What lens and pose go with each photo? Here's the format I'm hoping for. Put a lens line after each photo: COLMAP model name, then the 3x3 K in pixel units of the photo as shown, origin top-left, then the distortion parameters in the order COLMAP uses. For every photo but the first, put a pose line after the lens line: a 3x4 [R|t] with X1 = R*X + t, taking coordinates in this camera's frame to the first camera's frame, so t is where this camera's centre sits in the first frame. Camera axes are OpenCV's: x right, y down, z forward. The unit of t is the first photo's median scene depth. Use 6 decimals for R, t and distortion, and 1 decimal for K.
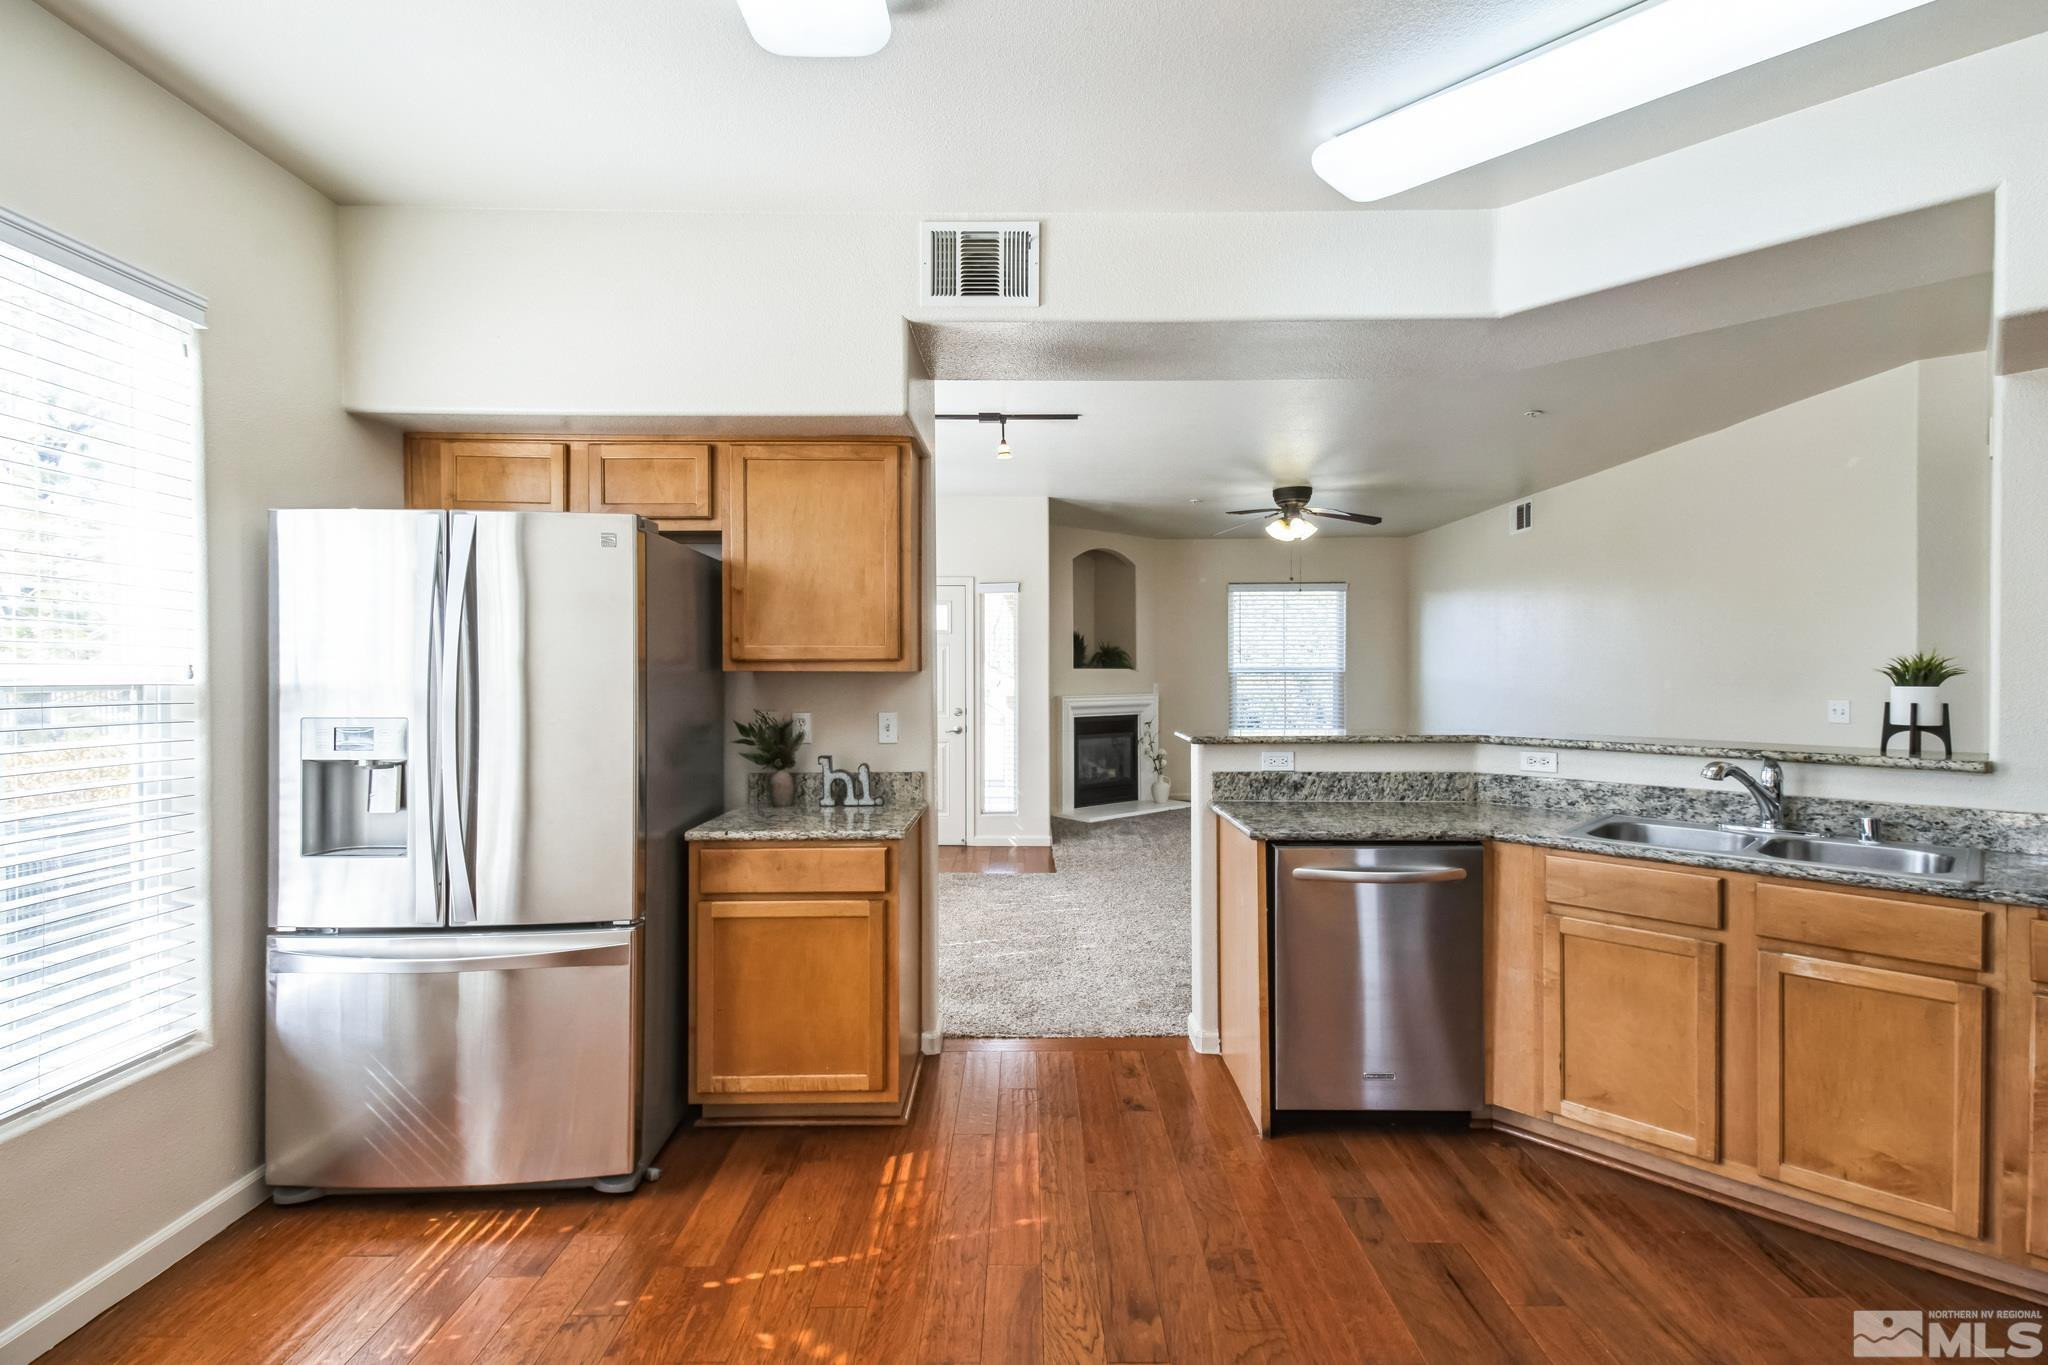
lens RADIAL K [[948.1, 0, 1024.0], [0, 948.1, 682.5], [0, 0, 1]] dist [0.073876, -0.037538]
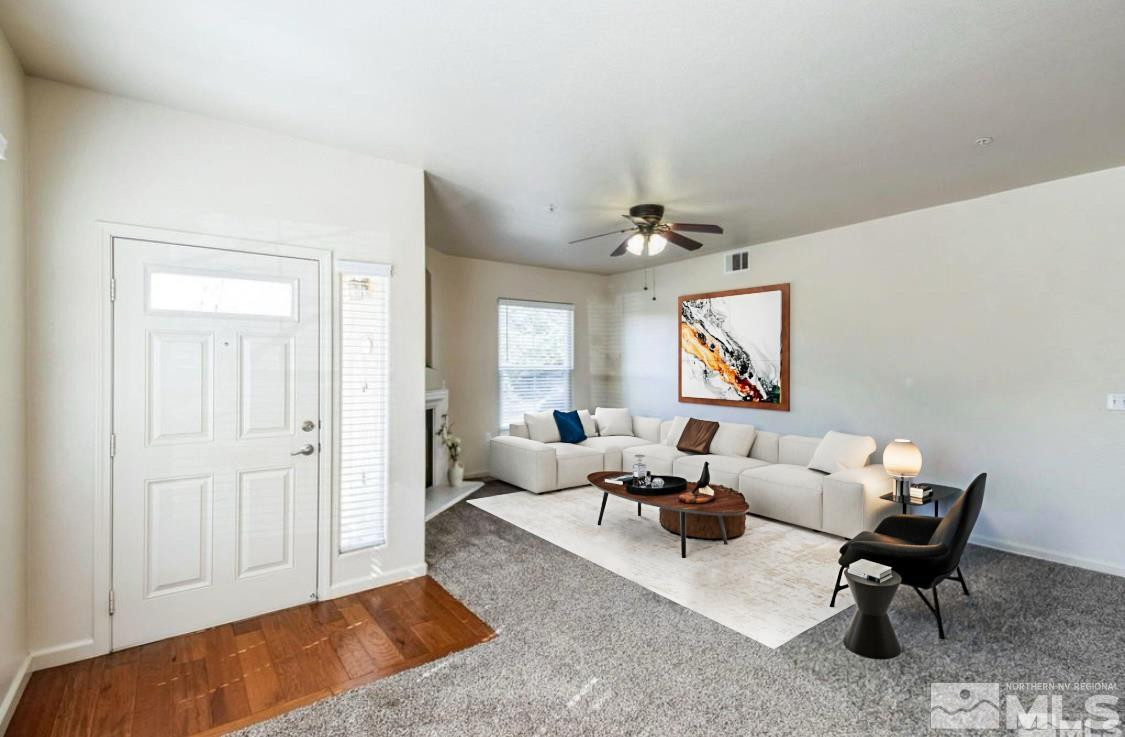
lens RADIAL K [[510.9, 0, 562.5], [0, 510.9, 368.5], [0, 0, 1]] dist [0.025513, 0.000004]
pose [[0.792359, -0.002998, 0.610048, -0.394552], [0.008003, 0.999953, -0.005480, -0.026684], [-0.610003, 0.009224, 0.792346, 1.379752]]
